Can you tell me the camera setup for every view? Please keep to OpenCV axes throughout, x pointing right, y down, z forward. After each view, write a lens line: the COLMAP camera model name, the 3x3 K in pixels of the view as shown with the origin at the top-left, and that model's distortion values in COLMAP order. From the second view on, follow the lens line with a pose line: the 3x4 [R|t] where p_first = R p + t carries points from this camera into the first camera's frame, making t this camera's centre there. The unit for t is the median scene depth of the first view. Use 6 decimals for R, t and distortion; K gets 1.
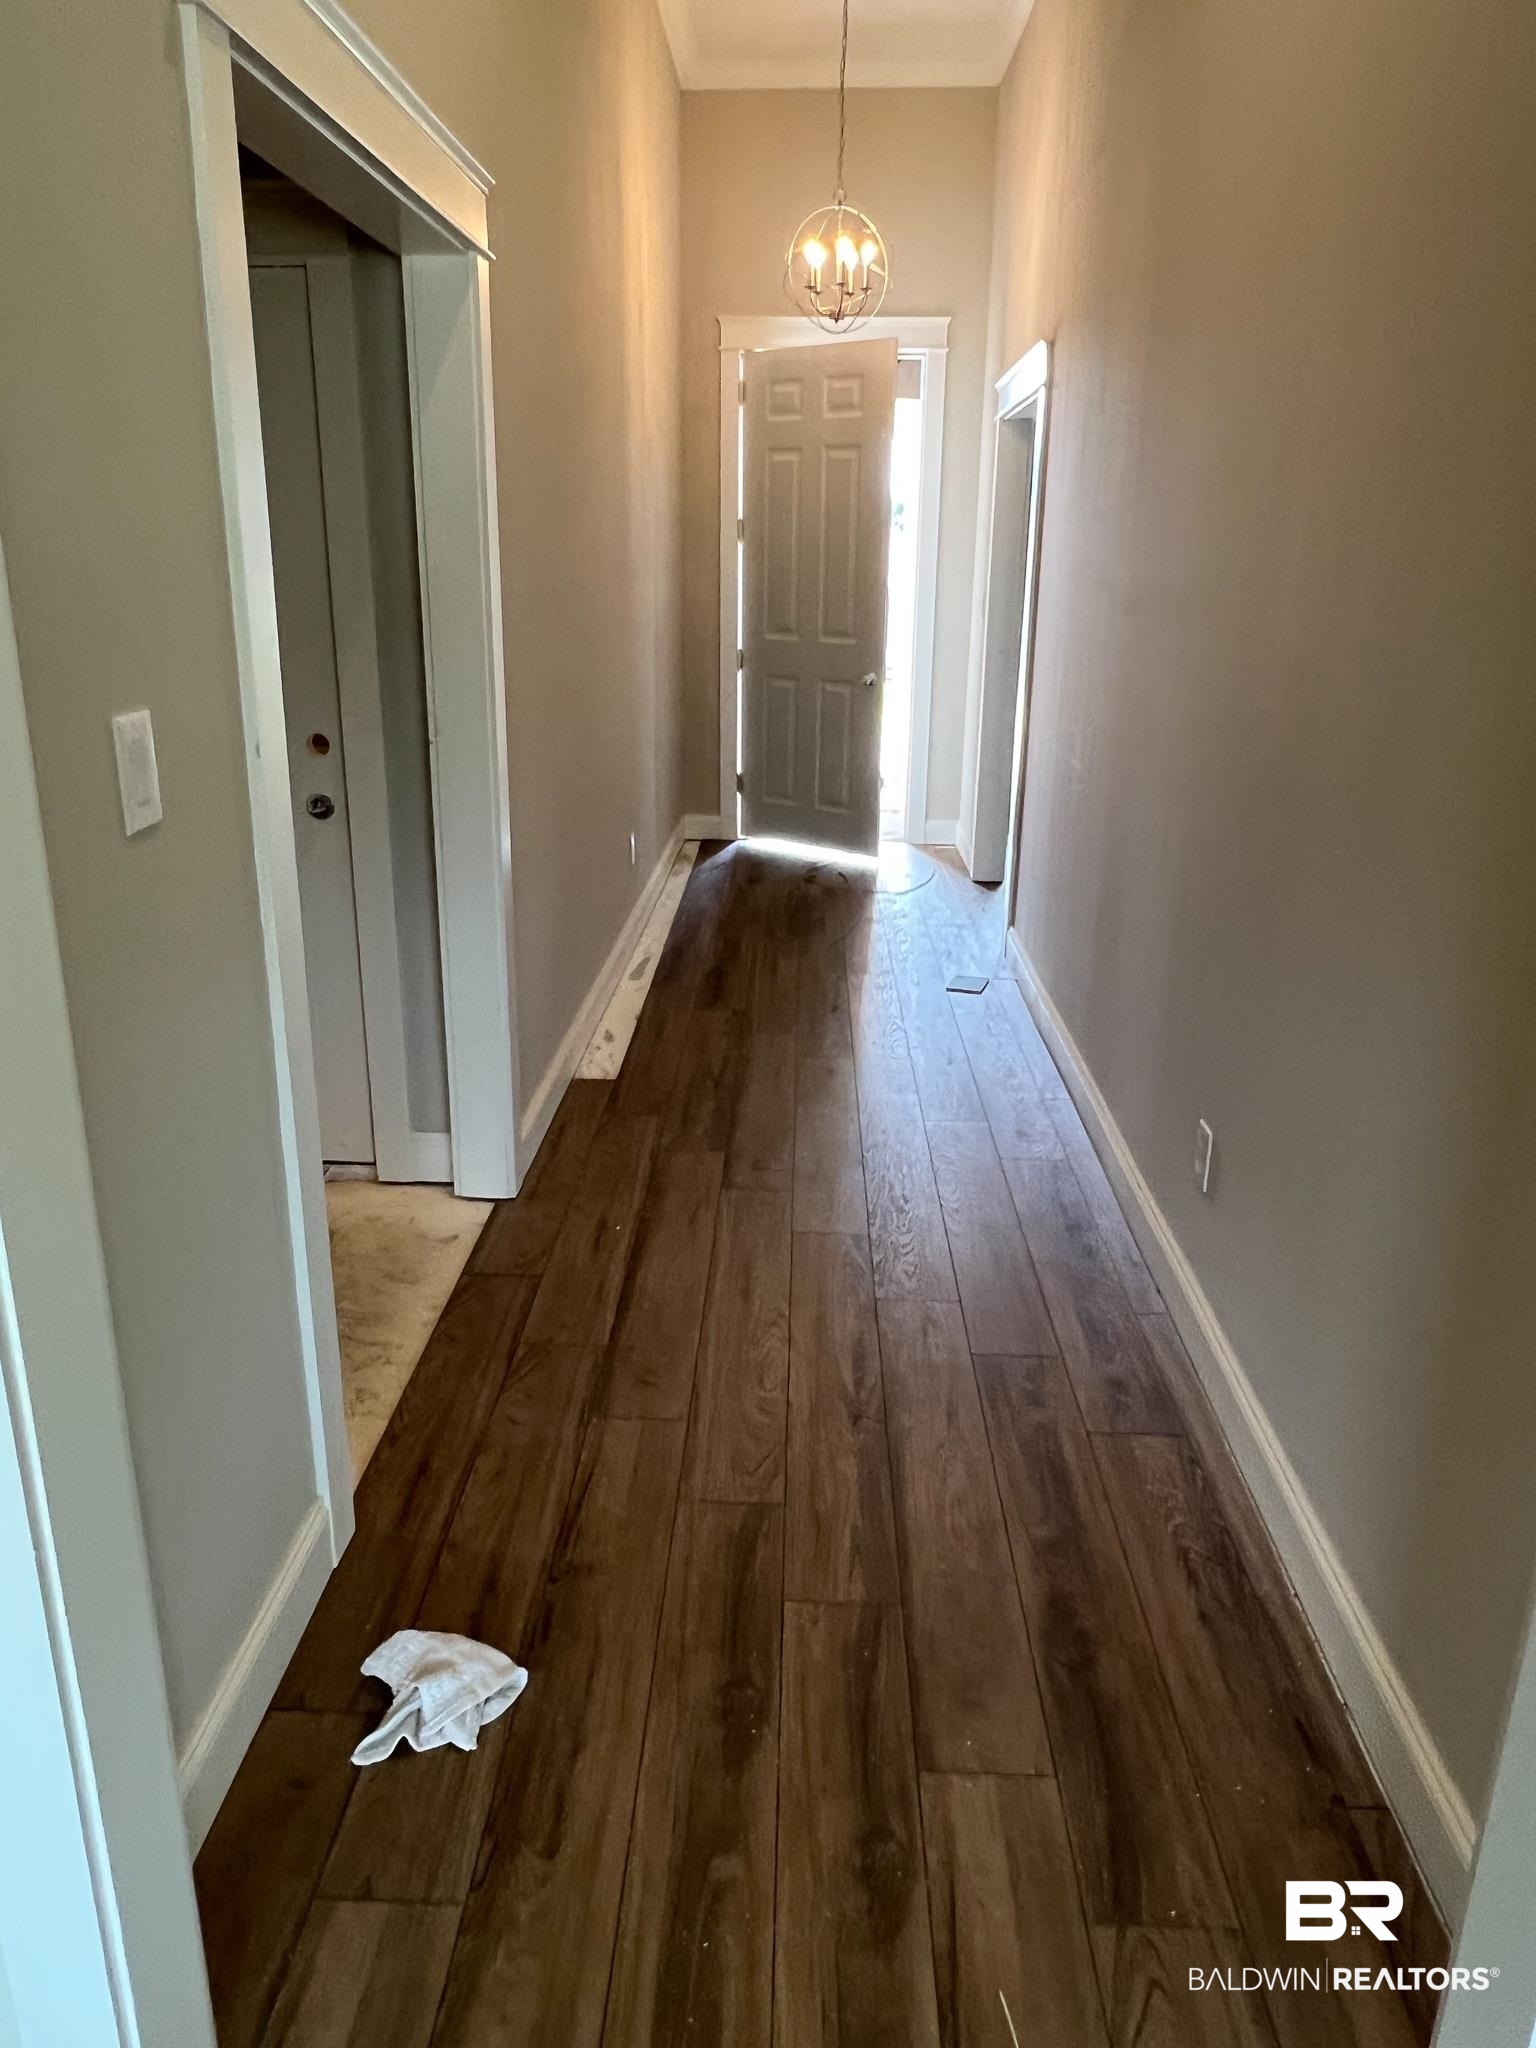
lens RADIAL K [[1414.1, 0, 768.0], [0, 1414.1, 1024.0], [0, 0, 1]] dist [0.006963, 0.000936]
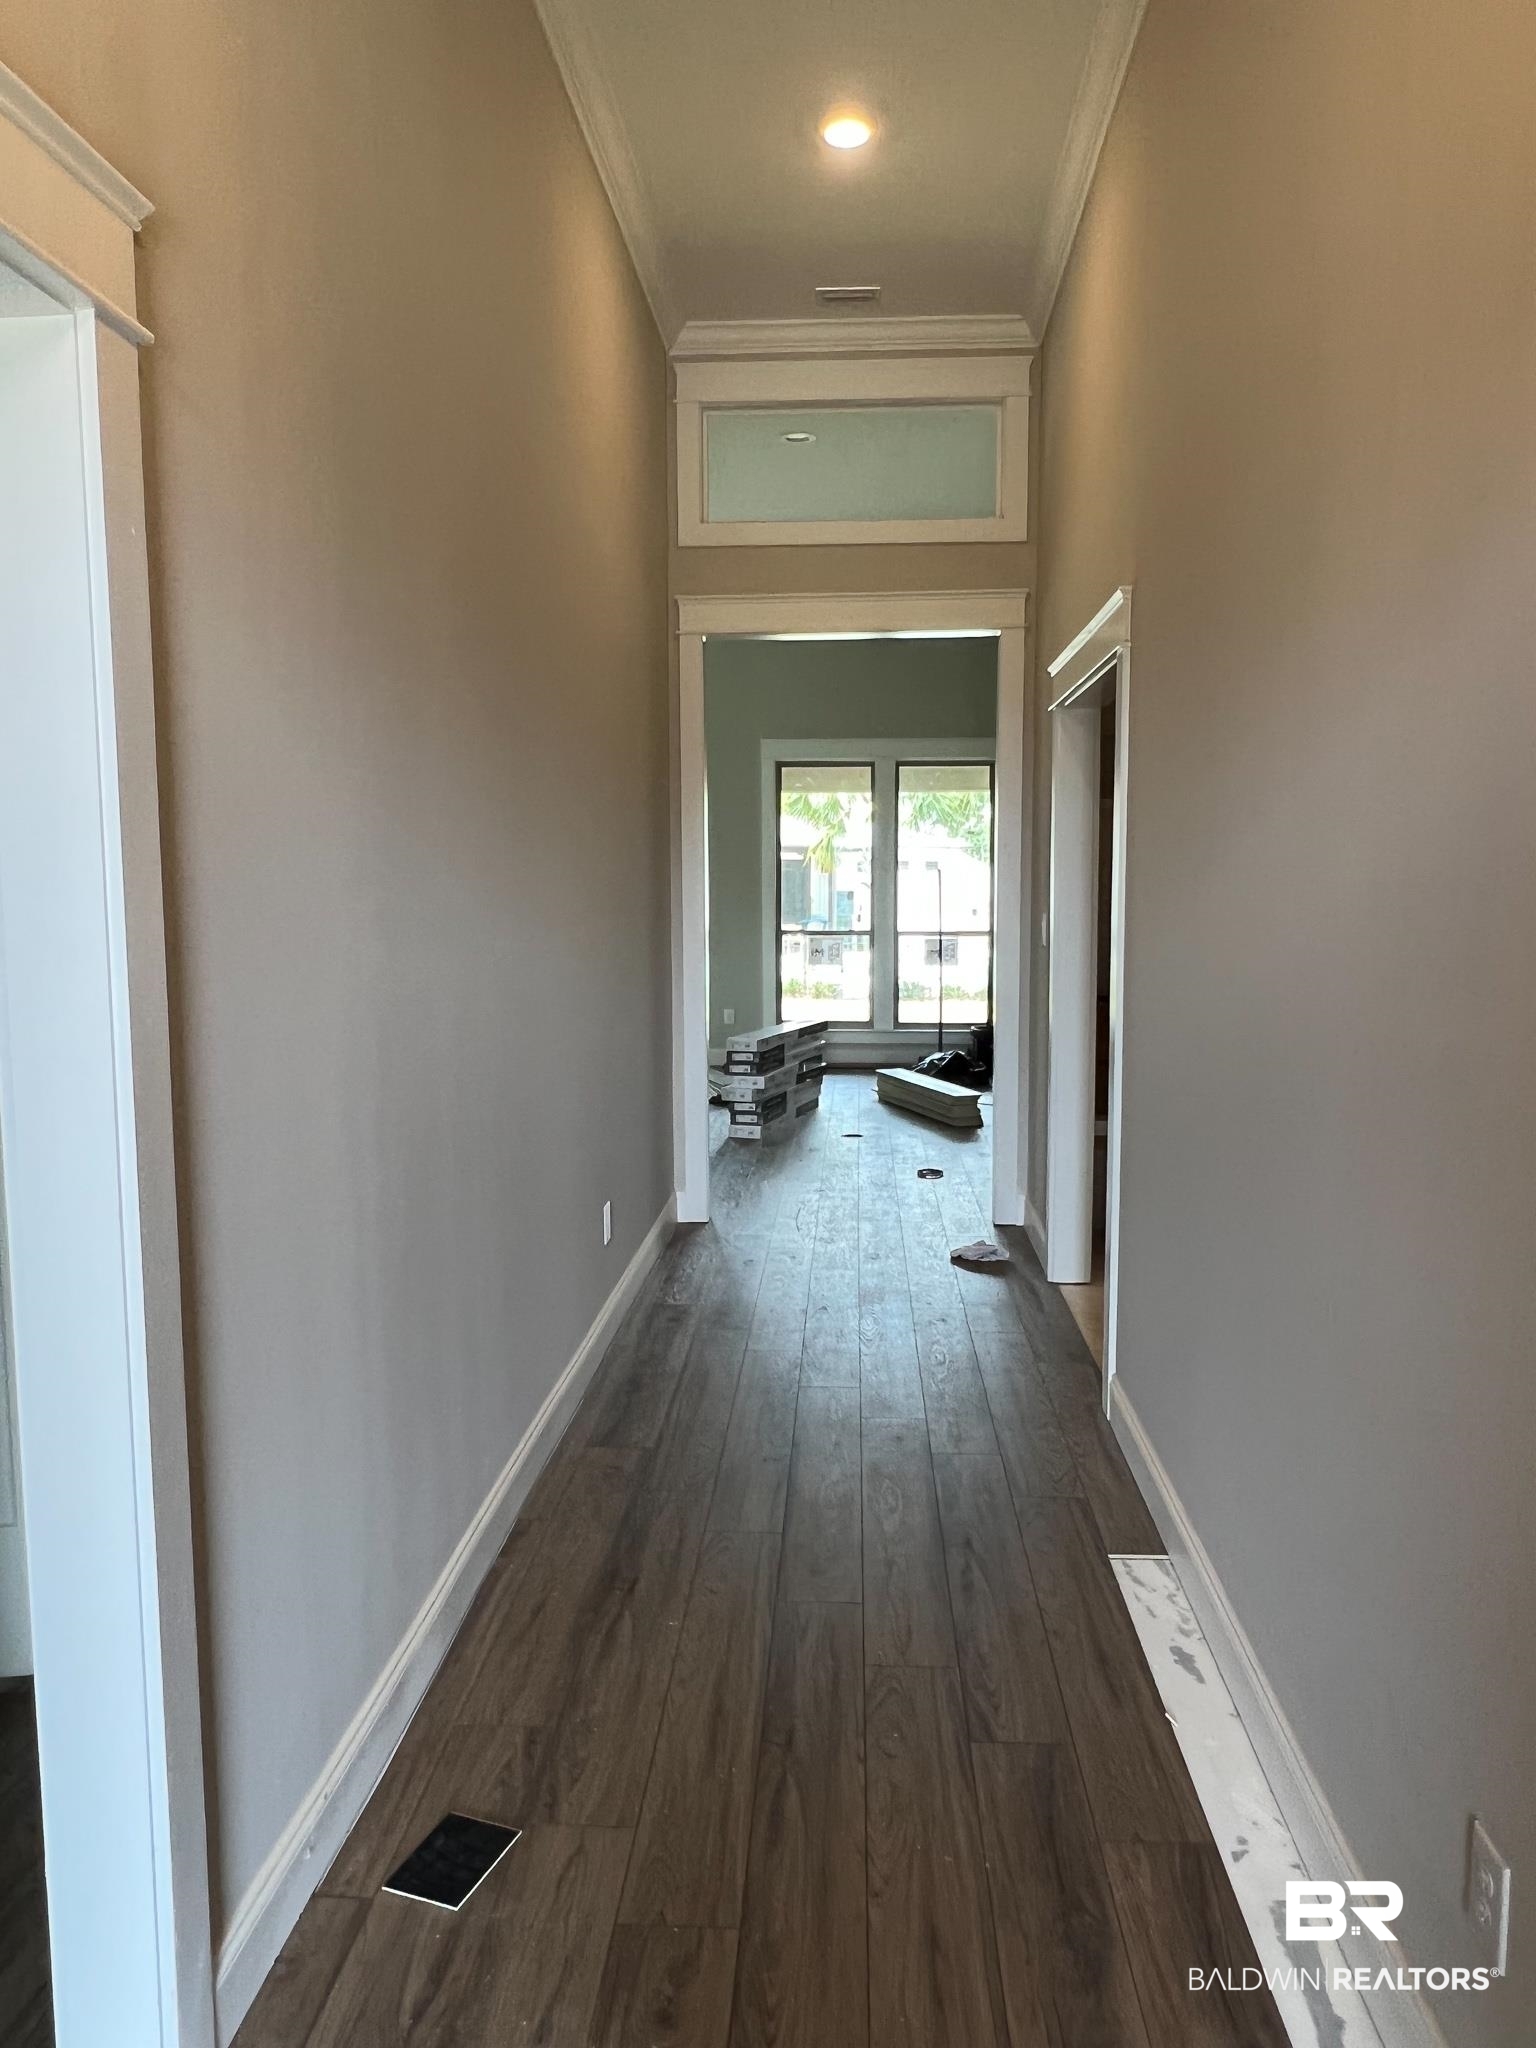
lens RADIAL K [[1414.1, 0, 768.0], [0, 1414.1, 1024.0], [0, 0, 1]] dist [0.006963, 0.000936]
pose [[-0.999569, -0.007837, 0.028306, 0.047578], [0.004864, 0.906257, 0.422700, -0.496160], [-0.028965, 0.422655, -0.905827, 1.477127]]
